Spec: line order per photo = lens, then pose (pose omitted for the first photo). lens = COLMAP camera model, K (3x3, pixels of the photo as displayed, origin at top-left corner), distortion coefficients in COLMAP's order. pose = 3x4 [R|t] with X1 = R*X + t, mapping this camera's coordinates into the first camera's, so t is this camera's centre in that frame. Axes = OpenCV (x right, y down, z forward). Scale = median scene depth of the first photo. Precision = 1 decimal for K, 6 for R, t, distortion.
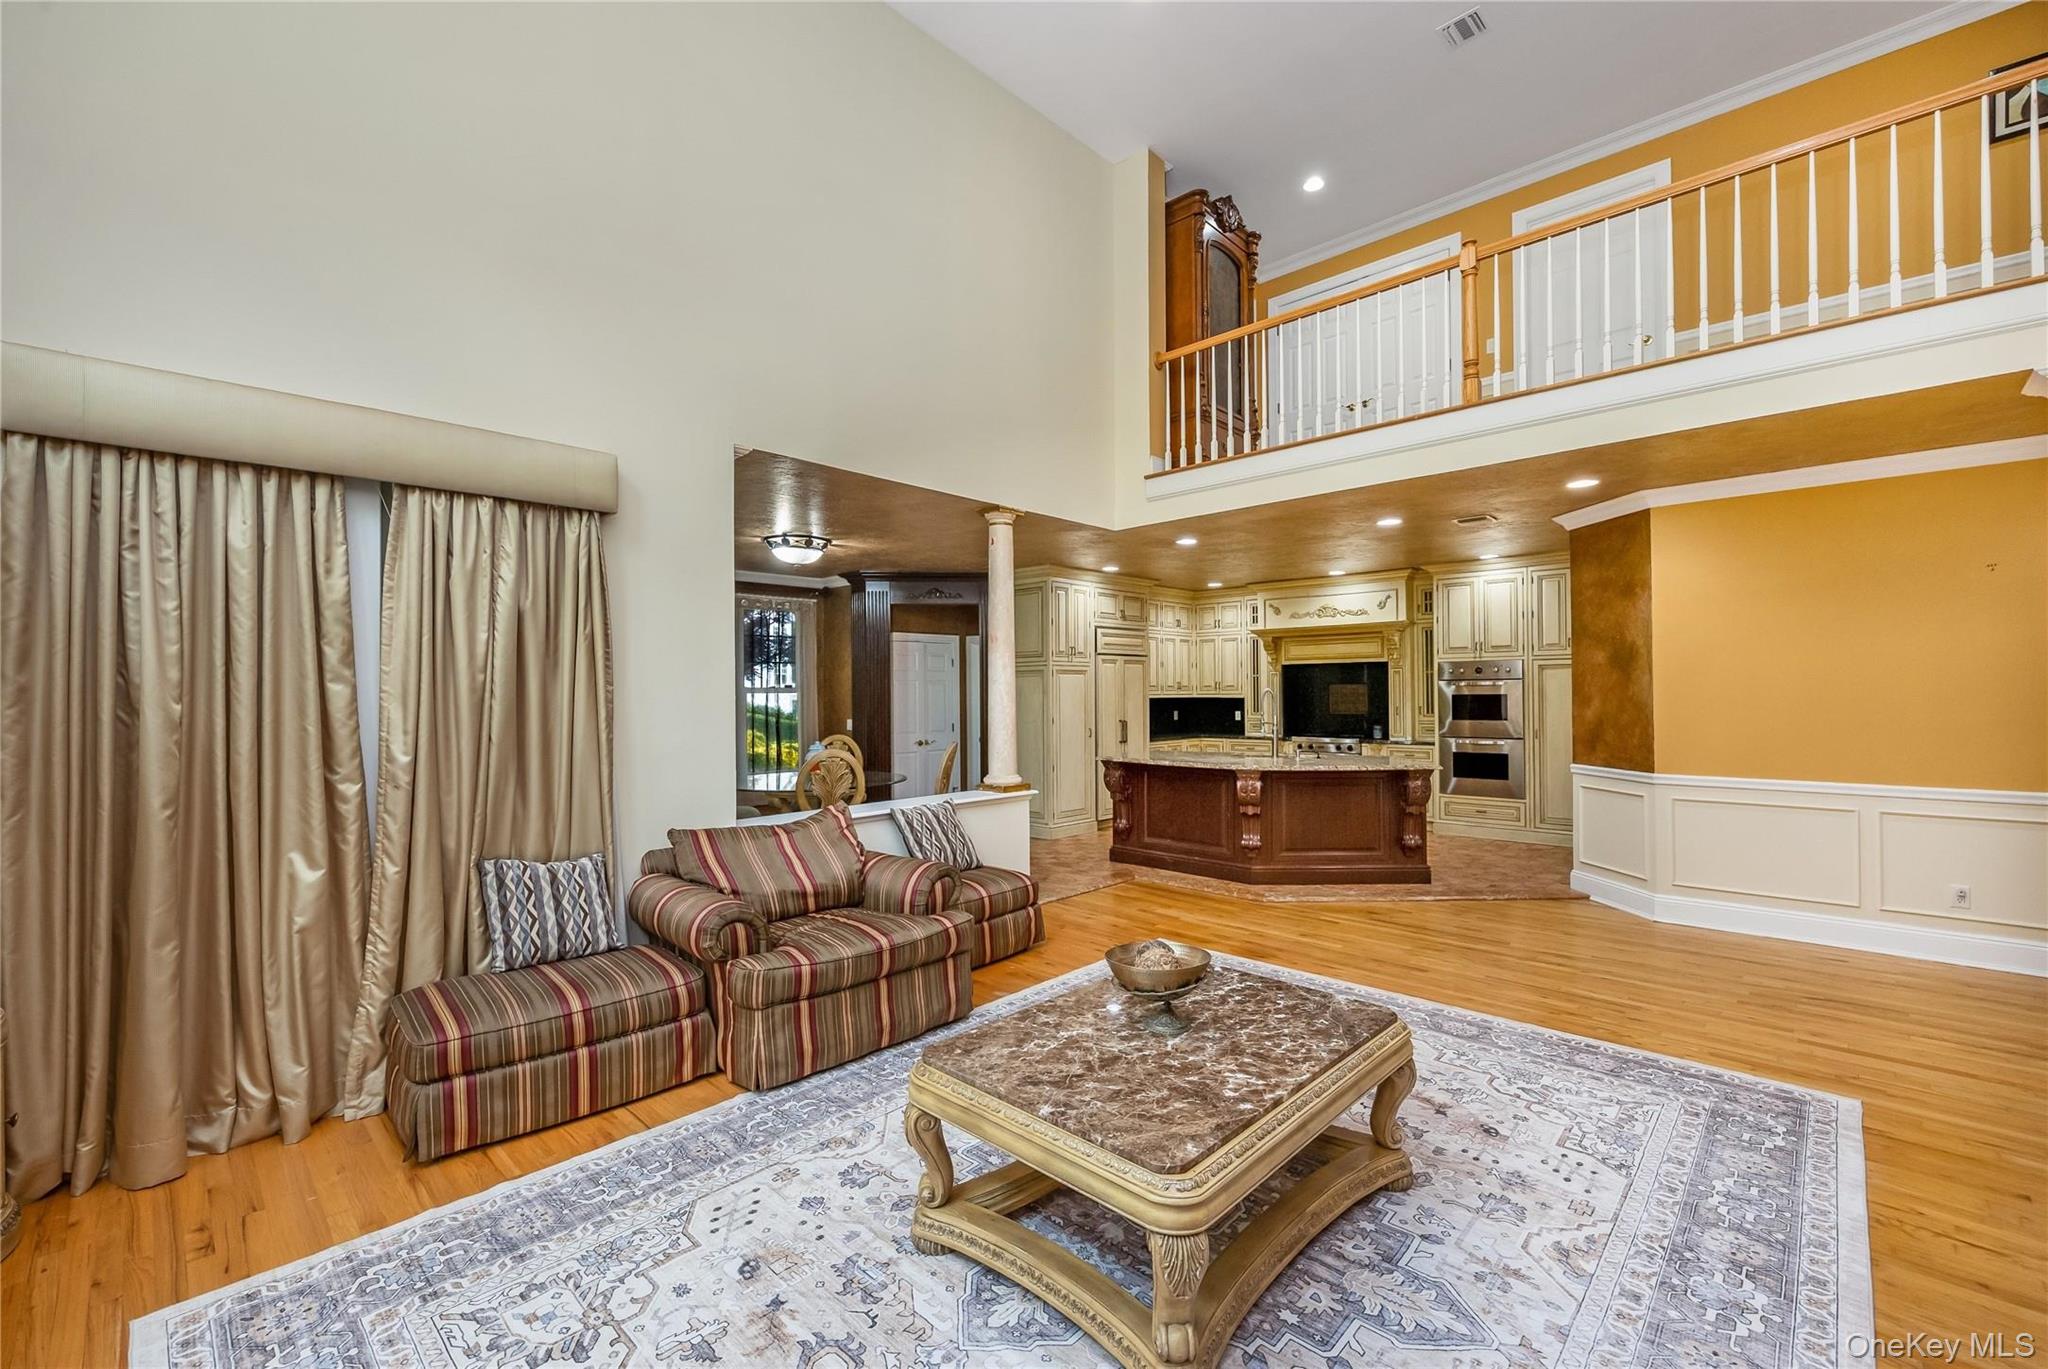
lens RADIAL K [[855.7, 0, 1023.2], [0, 855.7, 690.0], [0, 0, 1]] dist [0.002125, 0.000428]
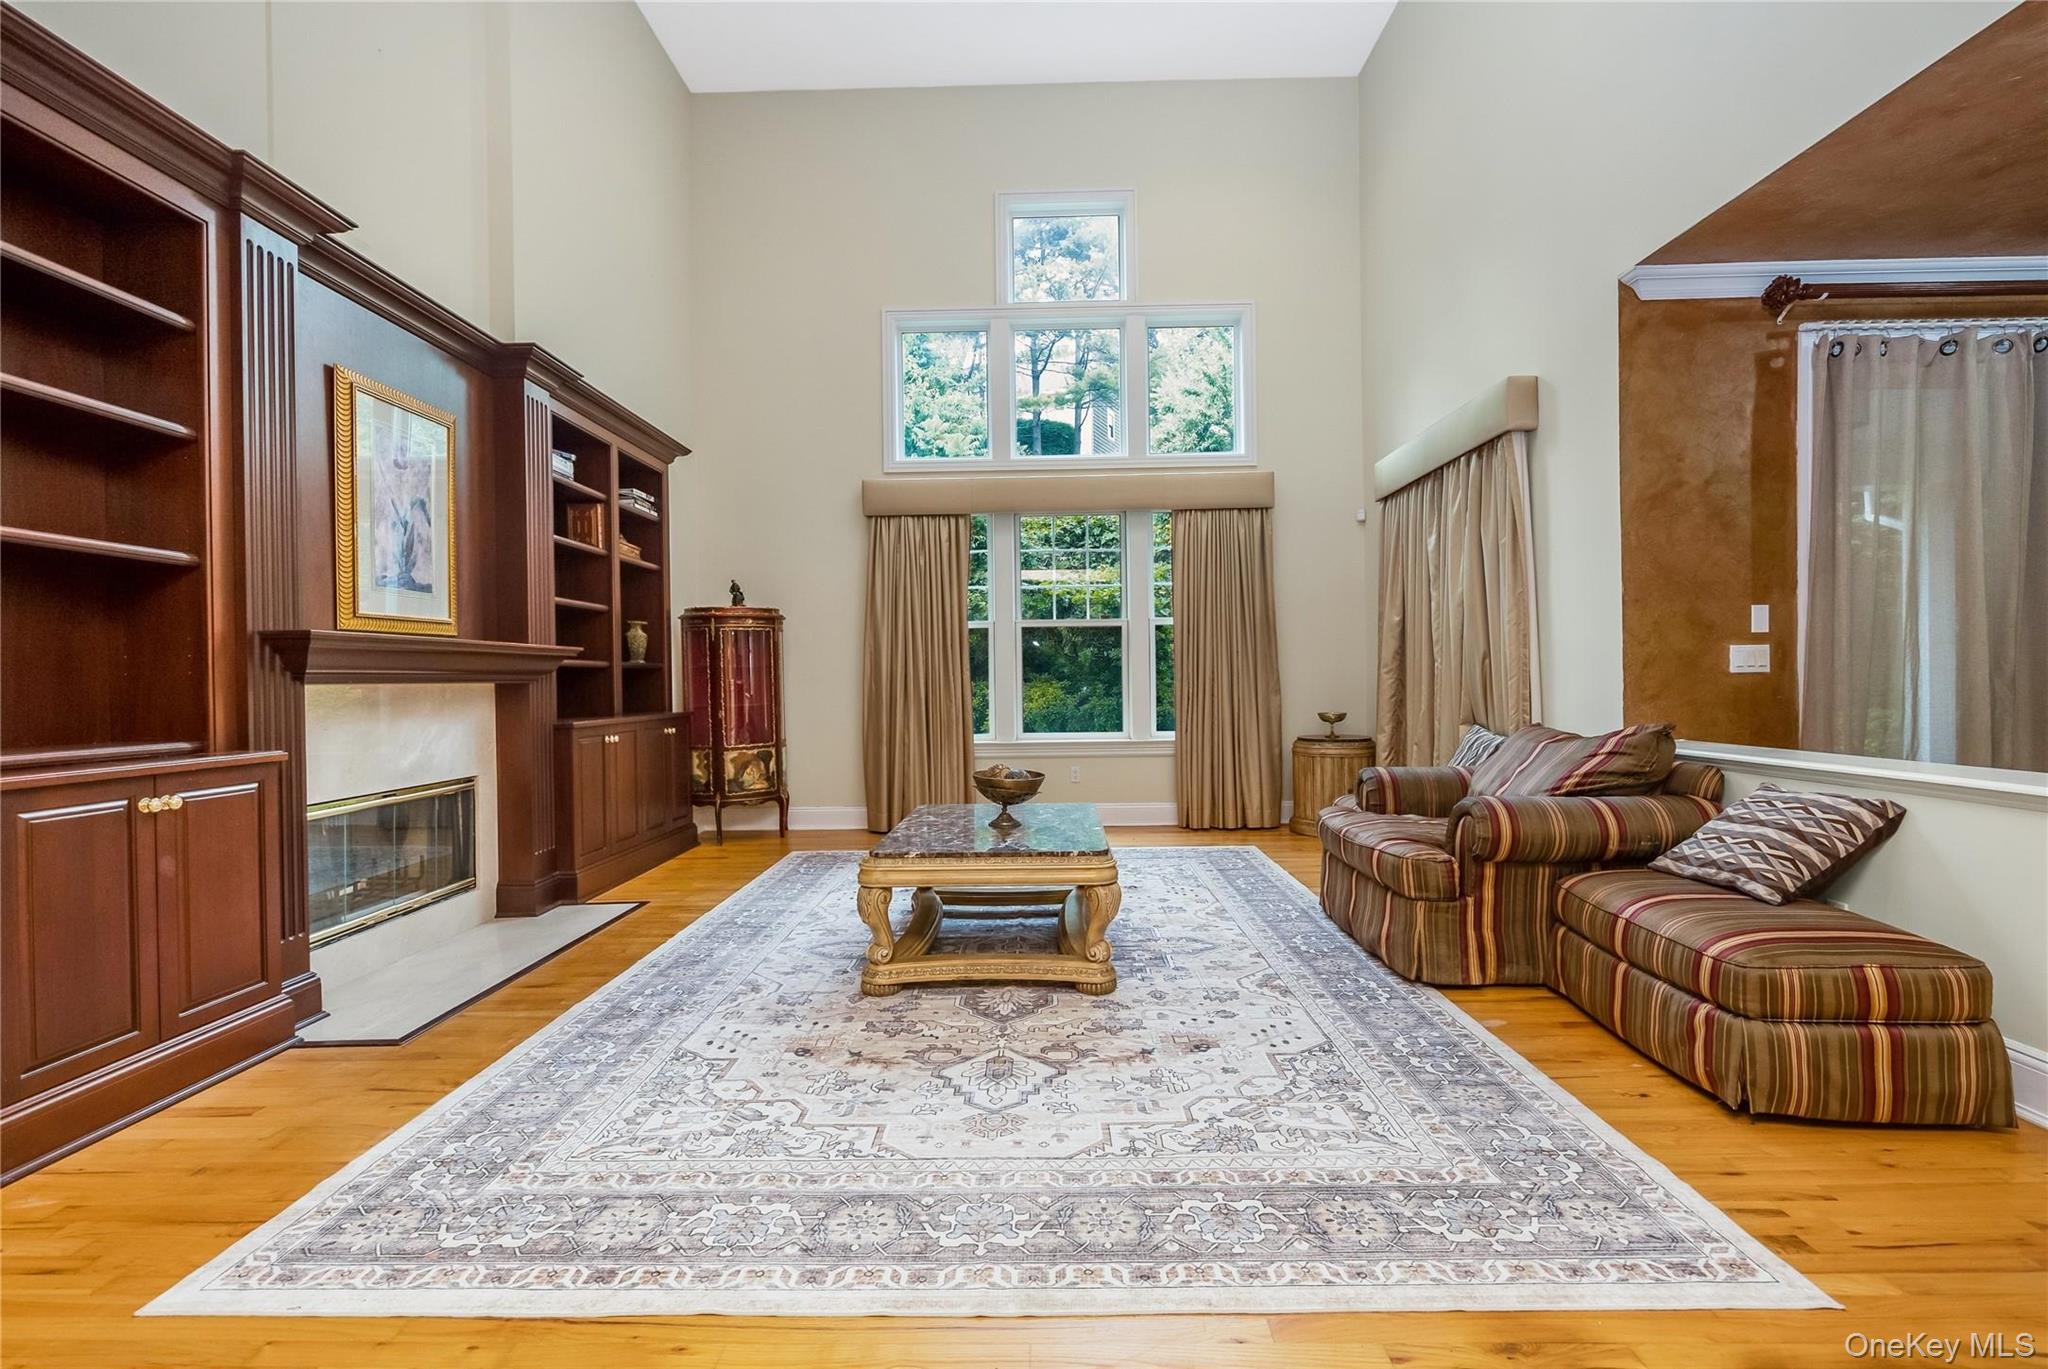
lens RADIAL K [[886.7, 0, 1033.7], [0, 886.7, 683.7], [0, 0, 1]] dist [-0.003089, -0.000018]
pose [[-0.726850, 0.023431, -0.686397, 0.700229], [0.022838, 0.999690, 0.009941, 0.088760], [0.686417, -0.008451, -0.727159, 1.294228]]
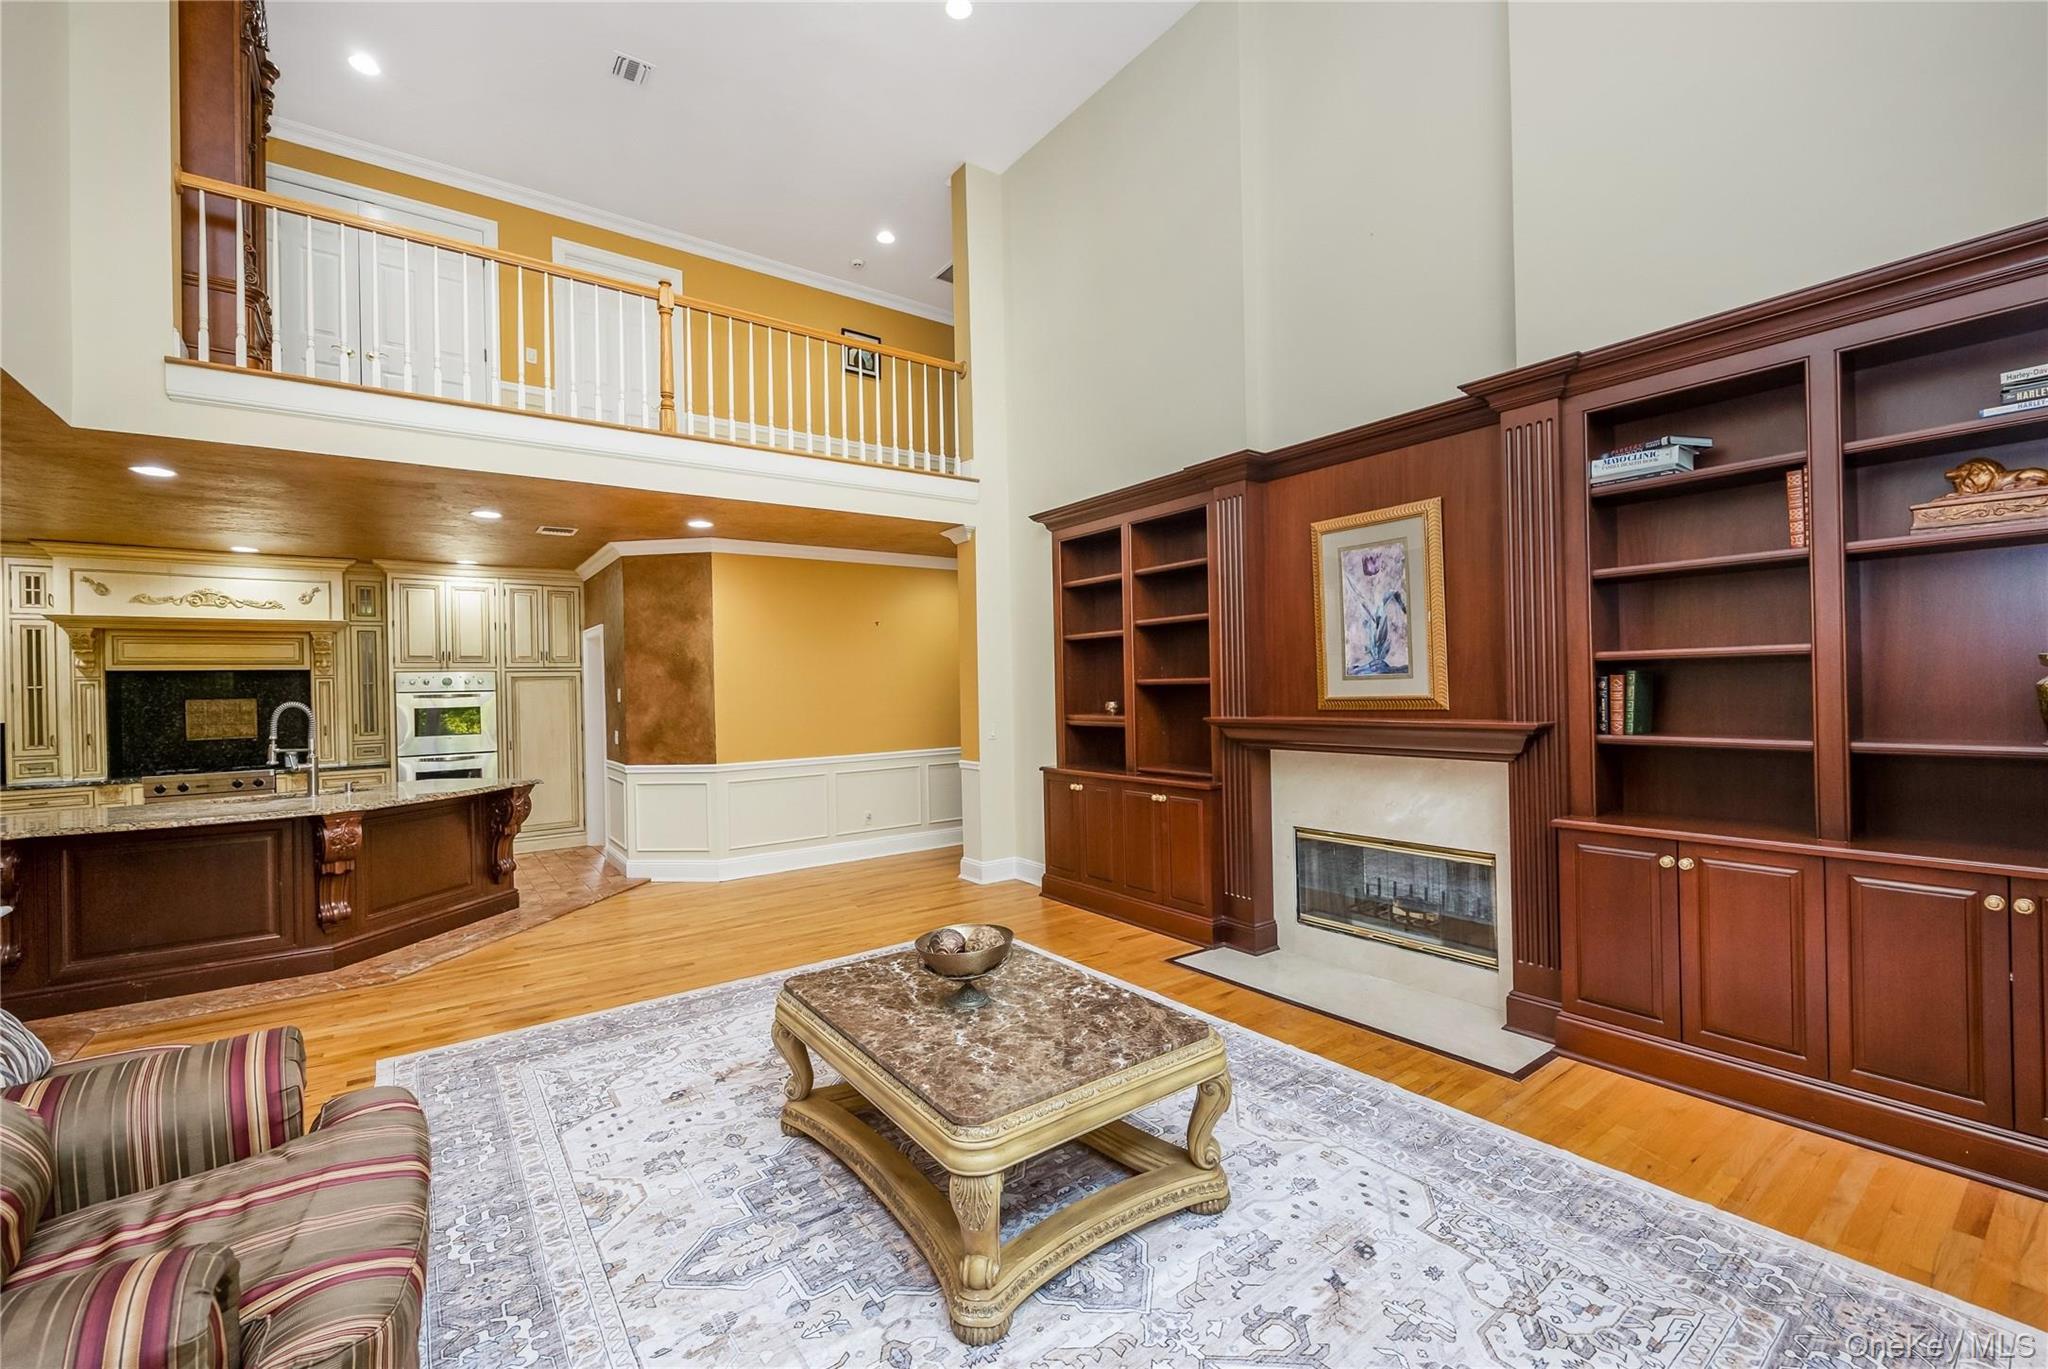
lens RADIAL K [[841.1, 0, 1024.0], [0, 841.1, 684.5], [0, 0, 1]] dist [0.000359, 0.000157]
pose [[0.166086, 0.008651, 0.986073, -0.533057], [0.018192, 0.999764, -0.011835, 0.004689], [-0.985943, 0.019904, 0.165890, 0.459118]]
